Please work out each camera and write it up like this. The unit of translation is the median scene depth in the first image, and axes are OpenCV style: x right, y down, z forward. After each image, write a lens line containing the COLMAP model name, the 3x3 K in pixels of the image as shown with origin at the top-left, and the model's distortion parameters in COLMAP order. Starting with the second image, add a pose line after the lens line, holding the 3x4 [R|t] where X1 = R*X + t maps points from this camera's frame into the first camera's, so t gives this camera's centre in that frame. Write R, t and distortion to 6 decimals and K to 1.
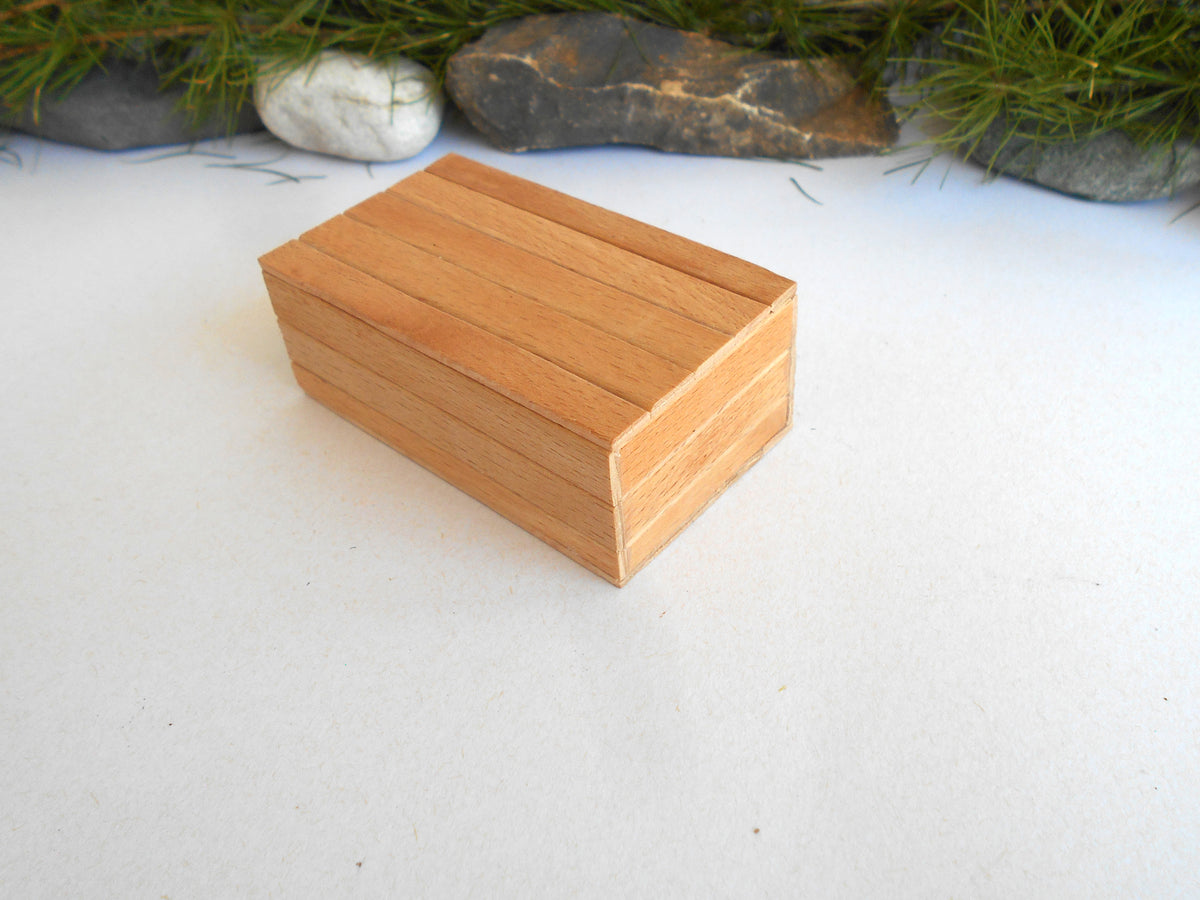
lens RADIAL K [[1034.6, 0, 598.8], [0, 1034.6, 447.2], [0, 0, 1]] dist [-0.018540, 0.011458]
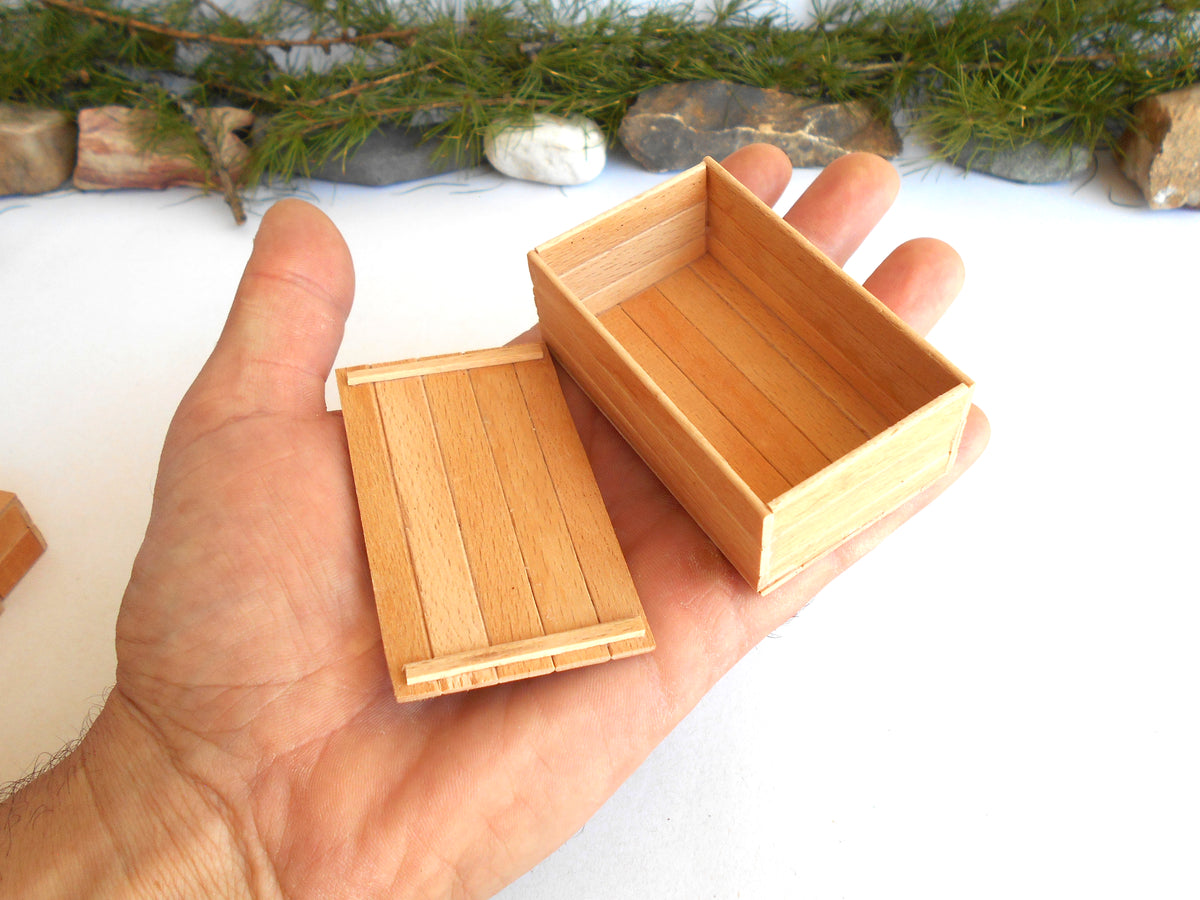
lens RADIAL K [[1034.6, 0, 601.3], [0, 1034.6, 441.5], [0, 0, 1]] dist [-0.018540, 0.011458]
pose [[0.994563, -0.081102, 0.065316, -0.319405], [0.079484, 0.996470, 0.027010, 0.070553], [-0.067276, -0.021672, 0.997499, -0.577345]]
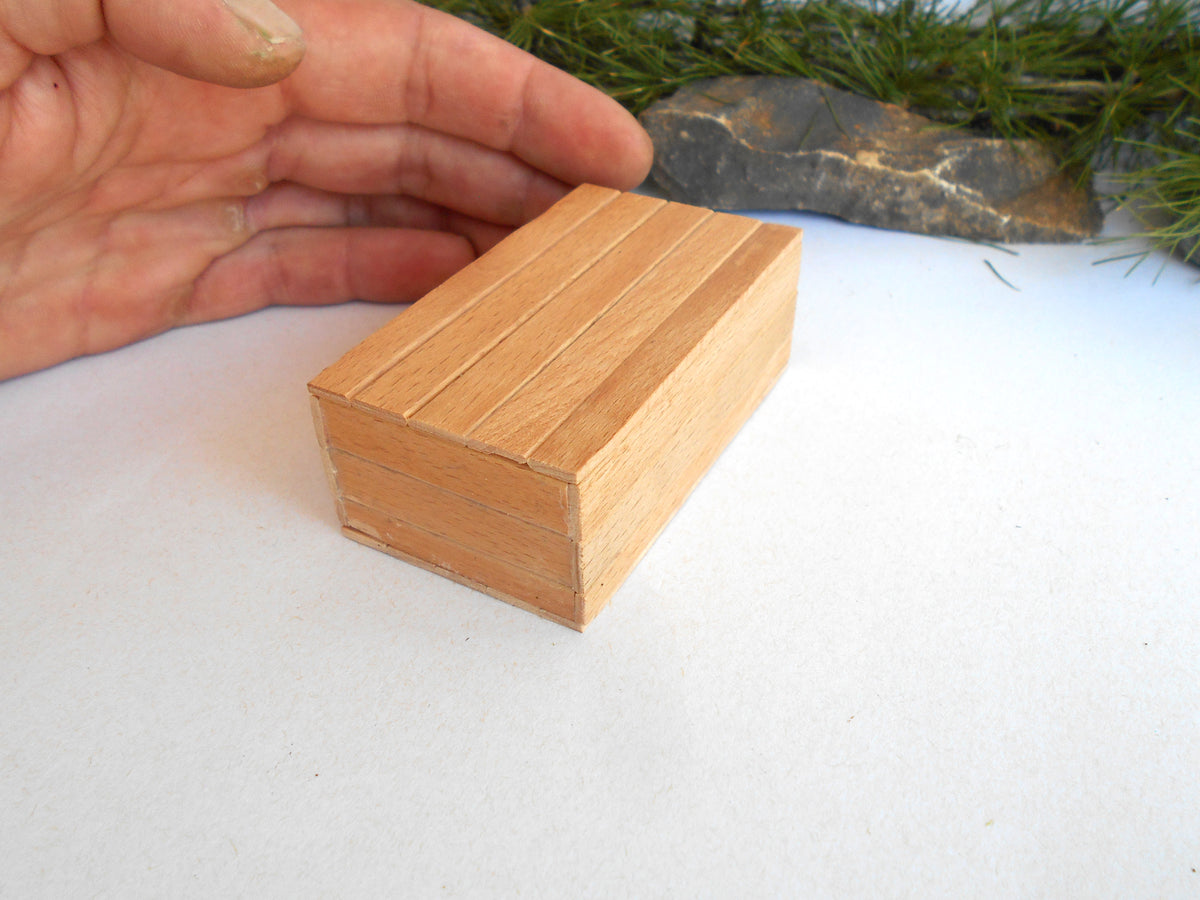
lens RADIAL K [[1034.6, 0, 609.2], [0, 1034.6, 438.9], [0, 0, 1]] dist [-0.018540, 0.011458]
pose [[0.990873, 0.098085, -0.092468, -0.052573], [-0.103973, 0.992698, -0.061156, -0.003251], [0.085794, 0.070212, 0.993836, 0.037236]]
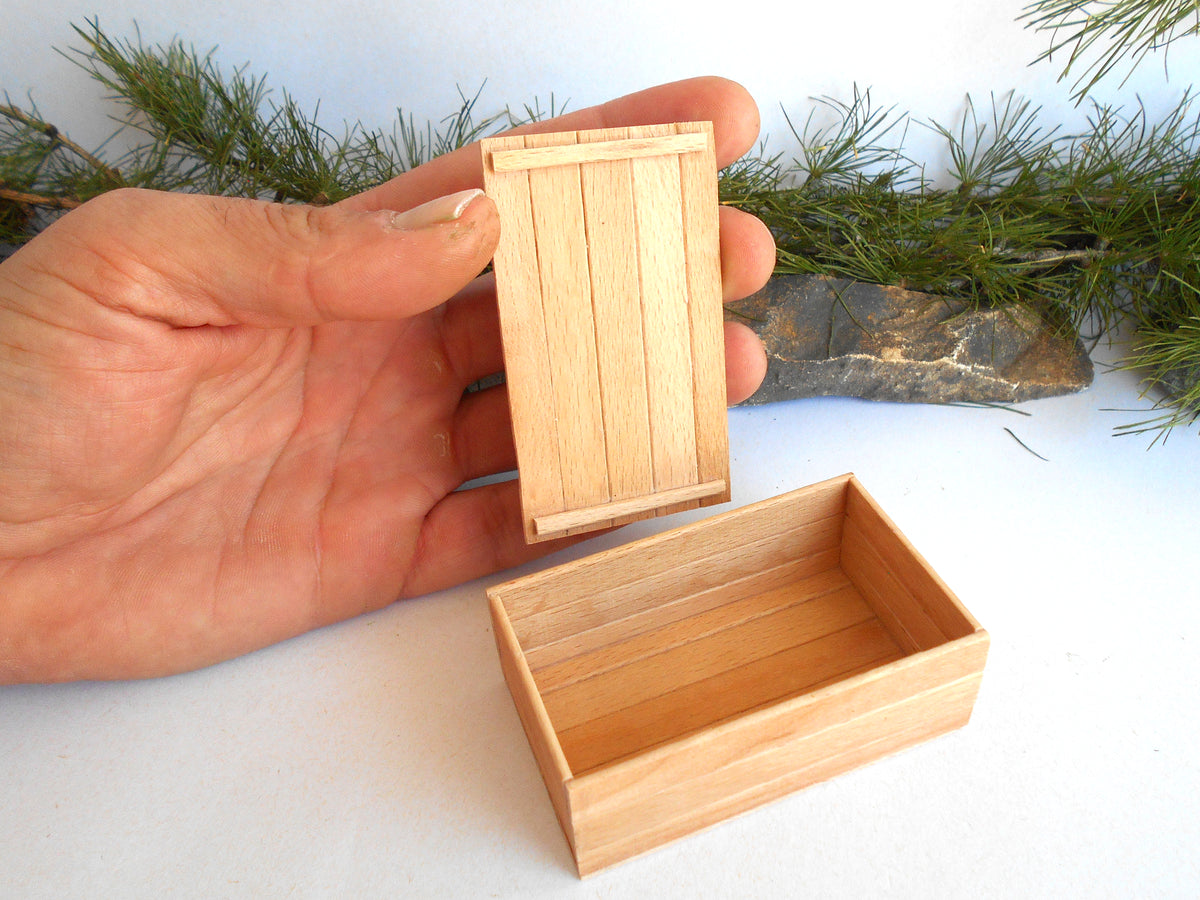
lens RADIAL K [[1034.6, 0, 605.3], [0, 1034.6, 439.3], [0, 0, 1]] dist [-0.018540, 0.011458]
pose [[0.995034, -0.078459, 0.061254, -0.280462], [0.079350, 0.996772, -0.012243, -0.267608], [-0.060095, 0.017043, 0.998047, -0.018301]]
